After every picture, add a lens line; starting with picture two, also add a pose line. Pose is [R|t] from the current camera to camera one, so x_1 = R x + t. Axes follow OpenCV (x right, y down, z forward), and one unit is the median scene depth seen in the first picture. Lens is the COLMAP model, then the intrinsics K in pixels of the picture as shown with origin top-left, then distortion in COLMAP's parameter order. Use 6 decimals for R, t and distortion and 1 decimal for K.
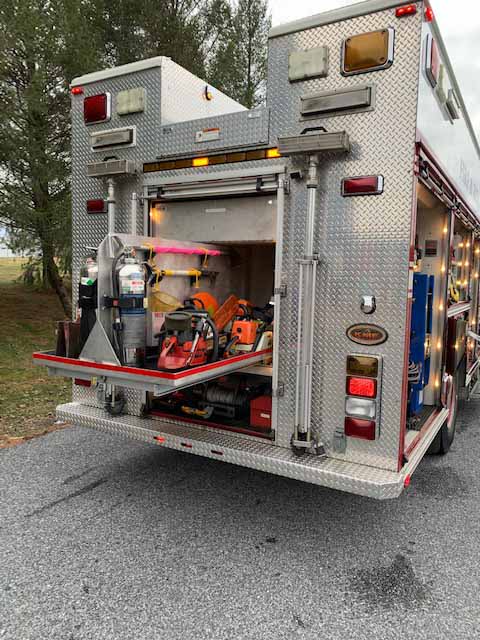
lens RADIAL K [[486.3, 0, 243.4], [0, 486.3, 316.9], [0, 0, 1]] dist [0.008683, -0.000626]
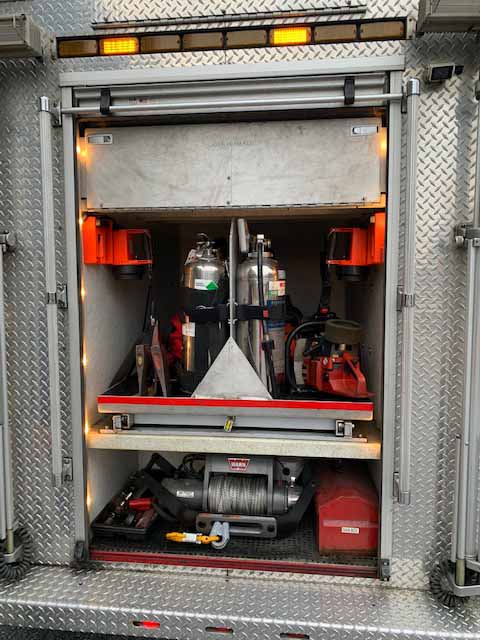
lens RADIAL K [[501.6, 0, 238.7], [0, 501.6, 313.1], [0, 0, 1]] dist [0.000320, -0.000723]
pose [[0.917698, -0.058311, 0.392976, -0.255045], [0.054583, 0.998295, 0.020666, -0.052677], [-0.393512, 0.002485, 0.919316, 0.499517]]
